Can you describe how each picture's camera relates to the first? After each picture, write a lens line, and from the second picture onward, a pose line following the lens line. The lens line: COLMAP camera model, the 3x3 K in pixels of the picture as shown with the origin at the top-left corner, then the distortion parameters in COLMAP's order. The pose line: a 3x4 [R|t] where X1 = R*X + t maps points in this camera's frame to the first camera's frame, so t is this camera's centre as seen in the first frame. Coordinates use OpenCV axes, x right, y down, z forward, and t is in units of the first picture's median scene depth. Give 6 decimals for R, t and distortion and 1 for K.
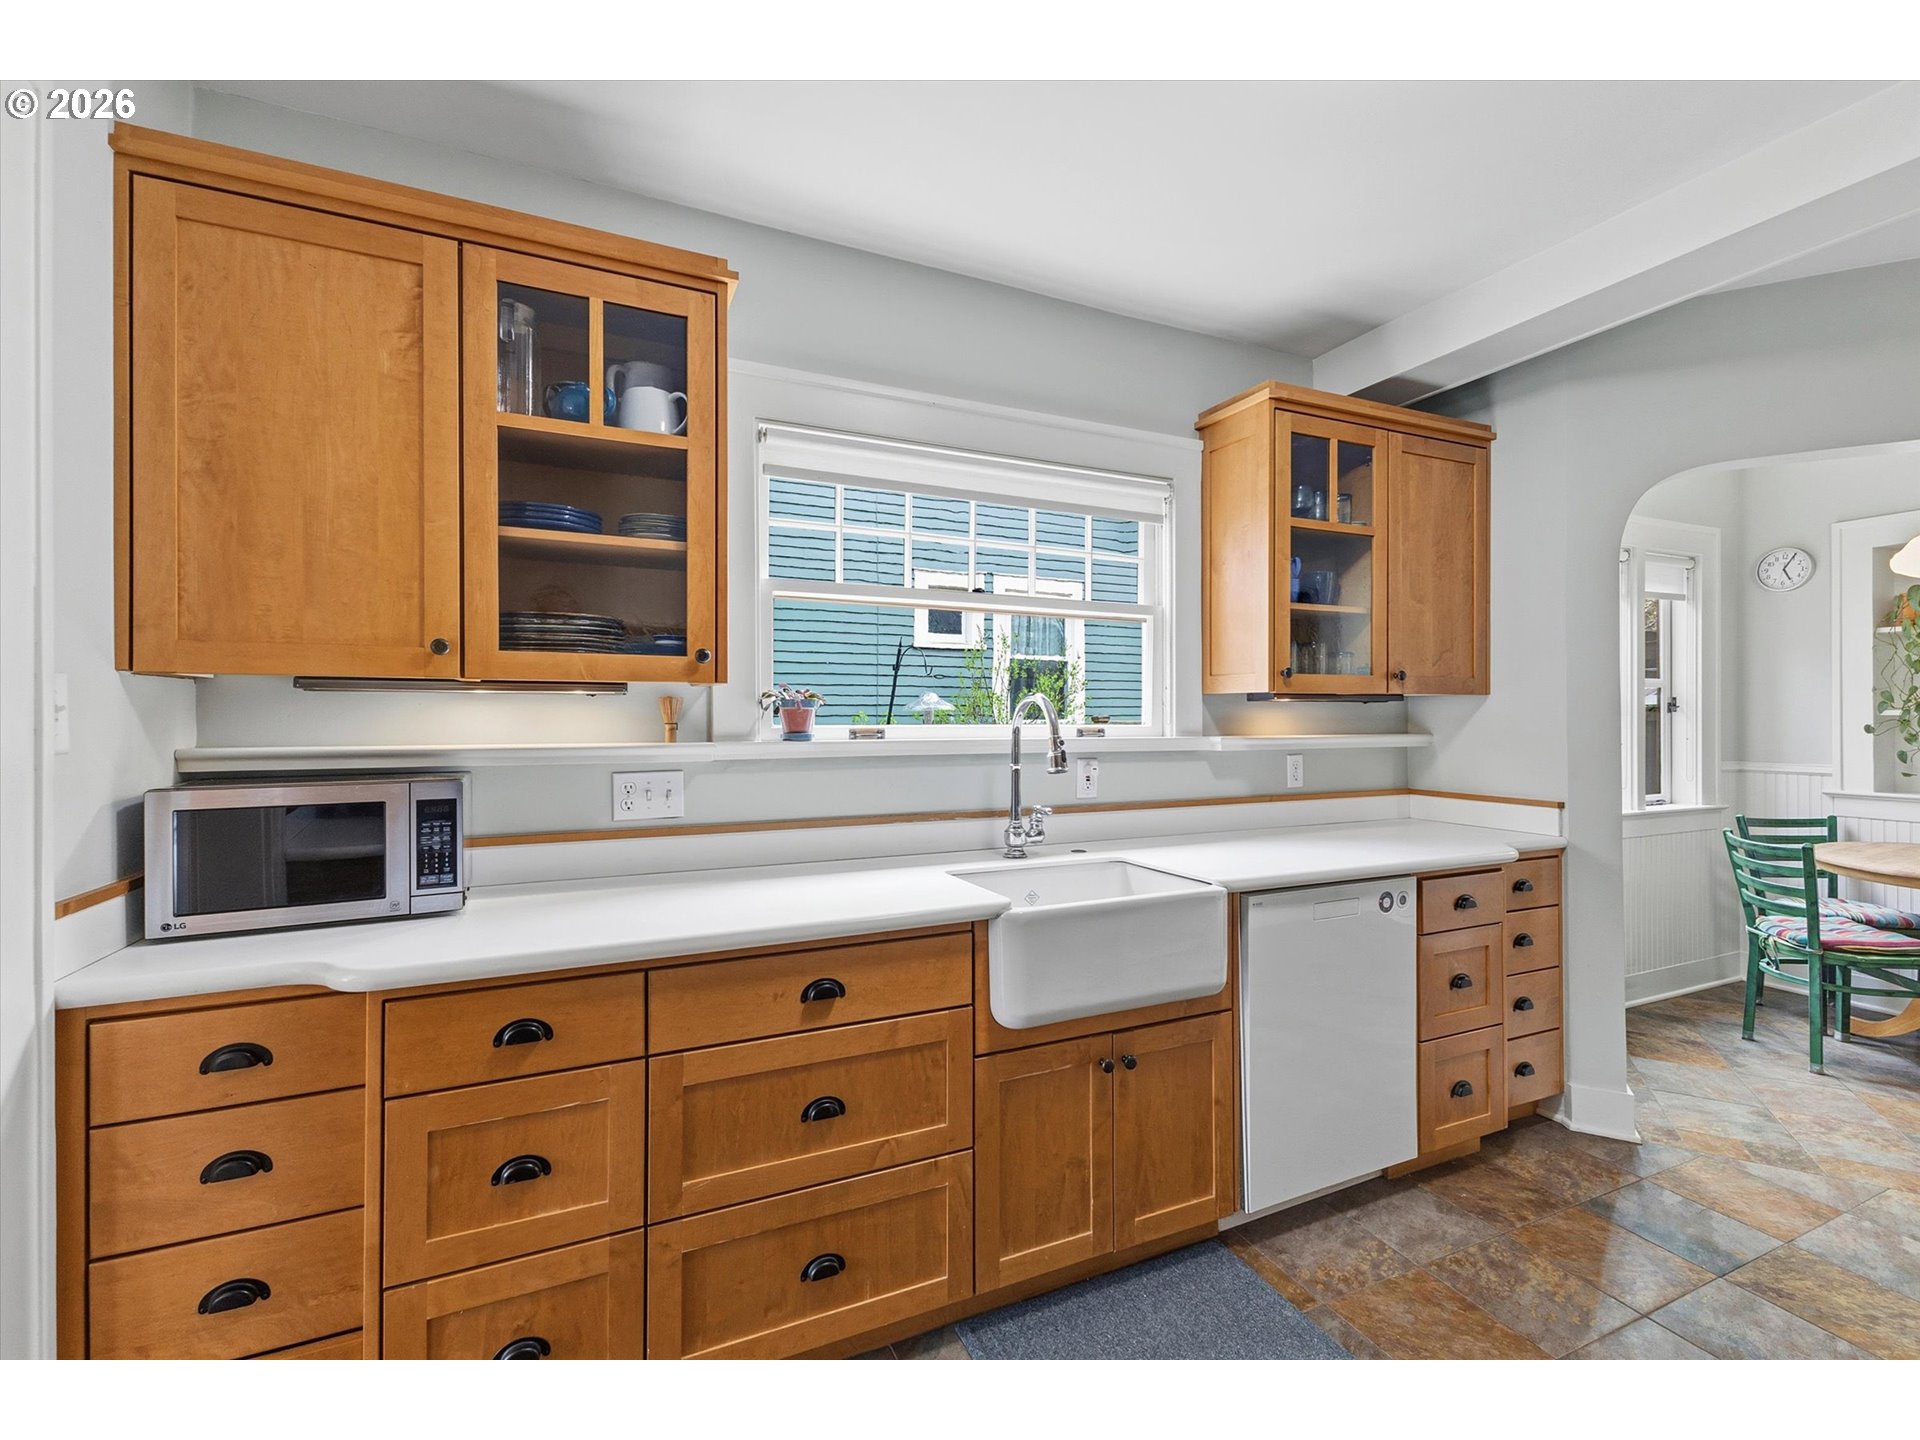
lens RADIAL K [[839.9, 0, 953.5], [0, 839.9, 717.3], [0, 0, 1]] dist [0.008119, -0.000119]
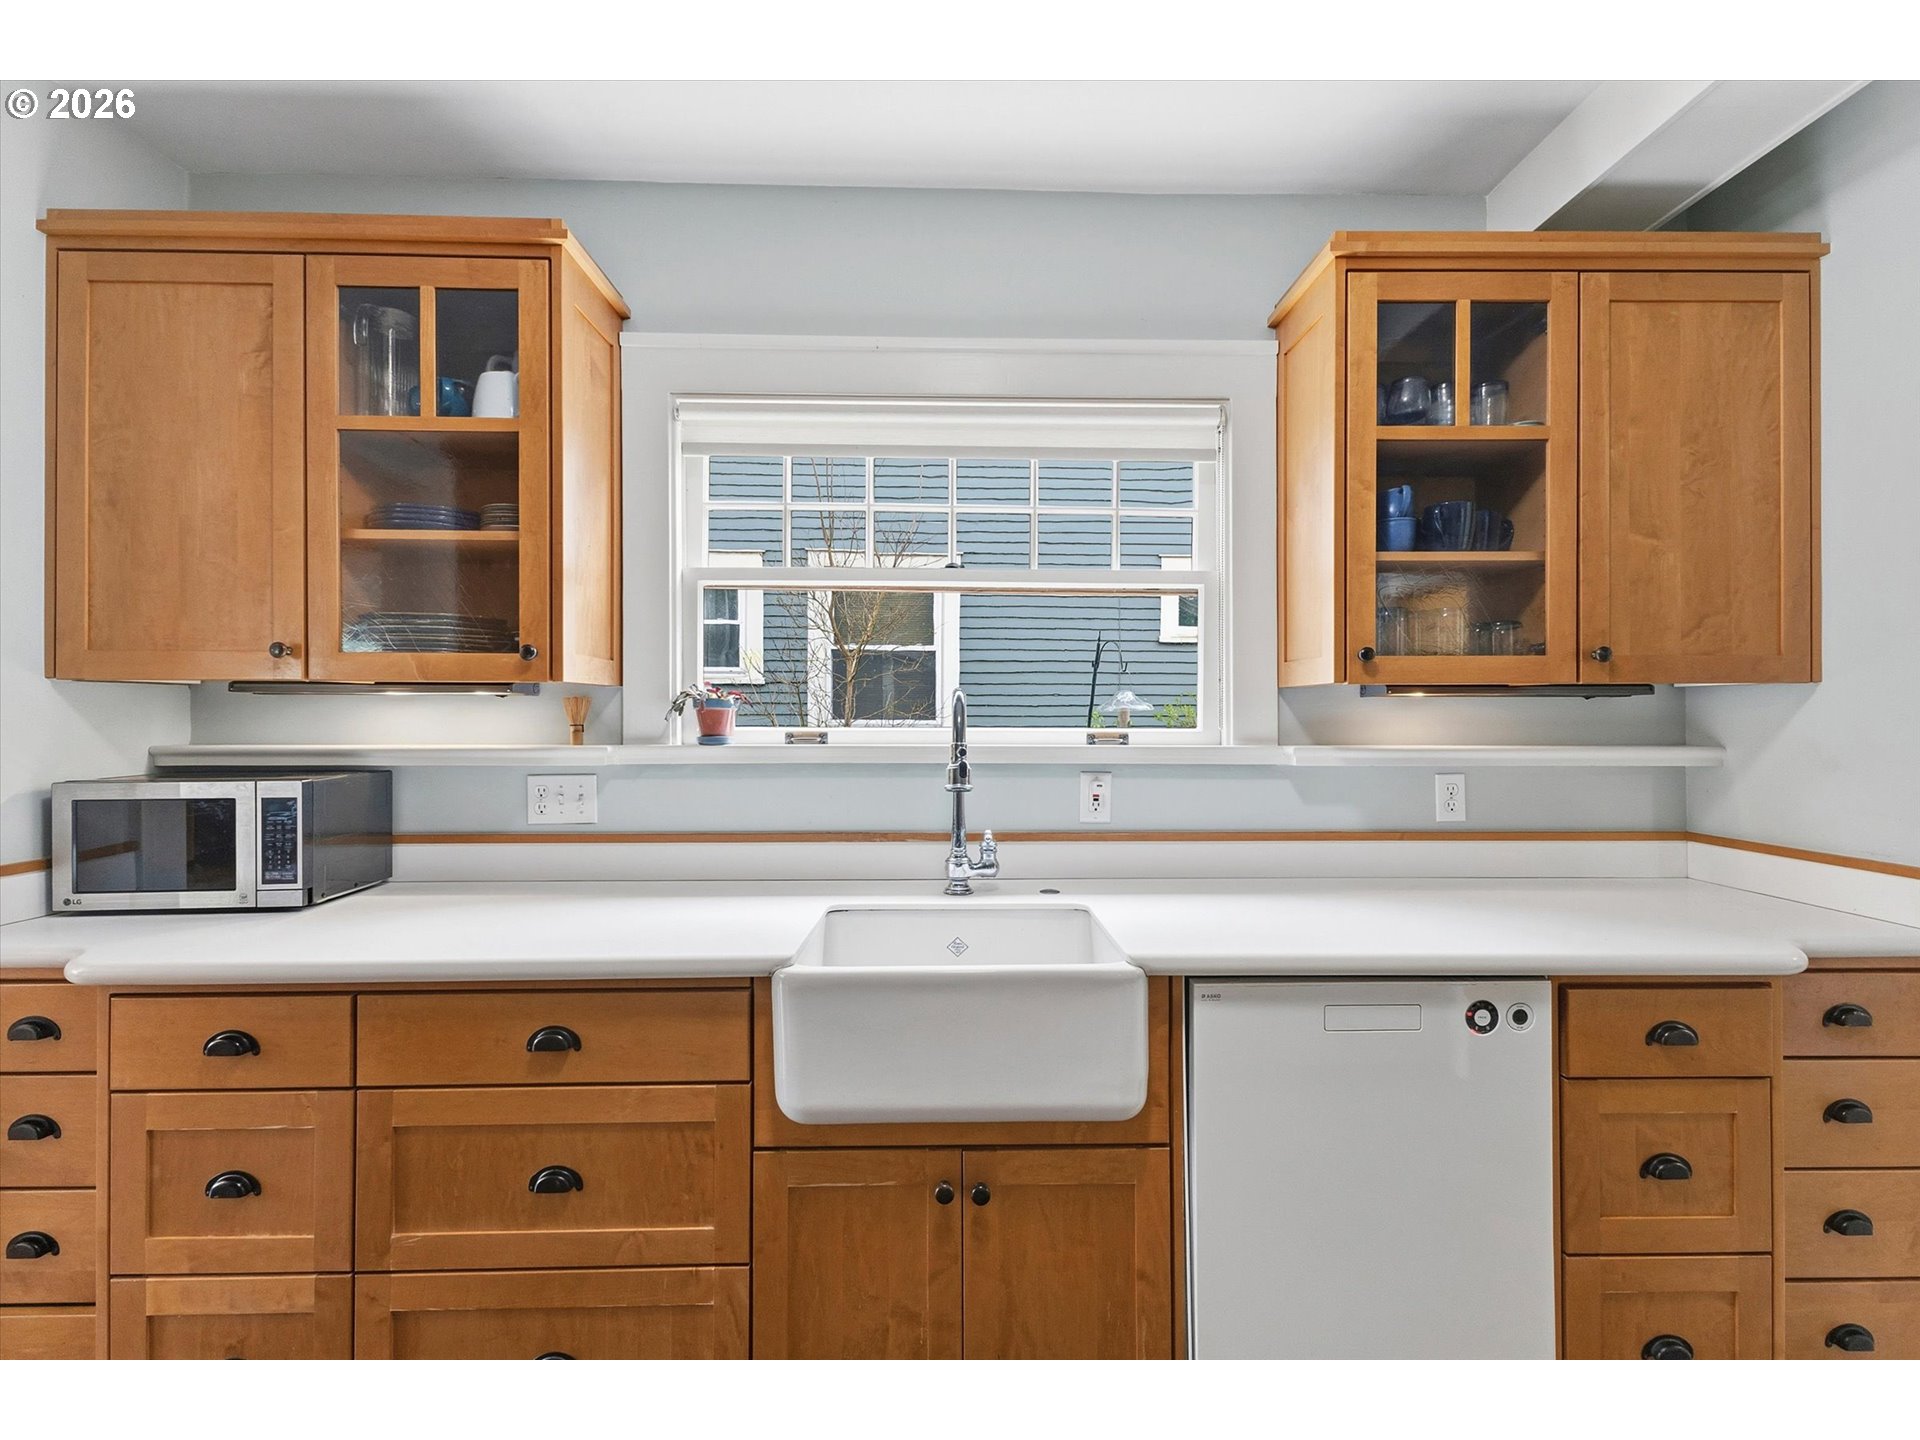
lens RADIAL K [[834.1, 0, 958.2], [0, 834.1, 713.7], [0, 0, 1]] dist [0.008724, -0.001138]
pose [[0.919495, -0.000792, -0.393100, 0.437749], [-0.001330, 0.999986, -0.005125, -0.001181], [0.393099, 0.005235, 0.919481, 0.301171]]
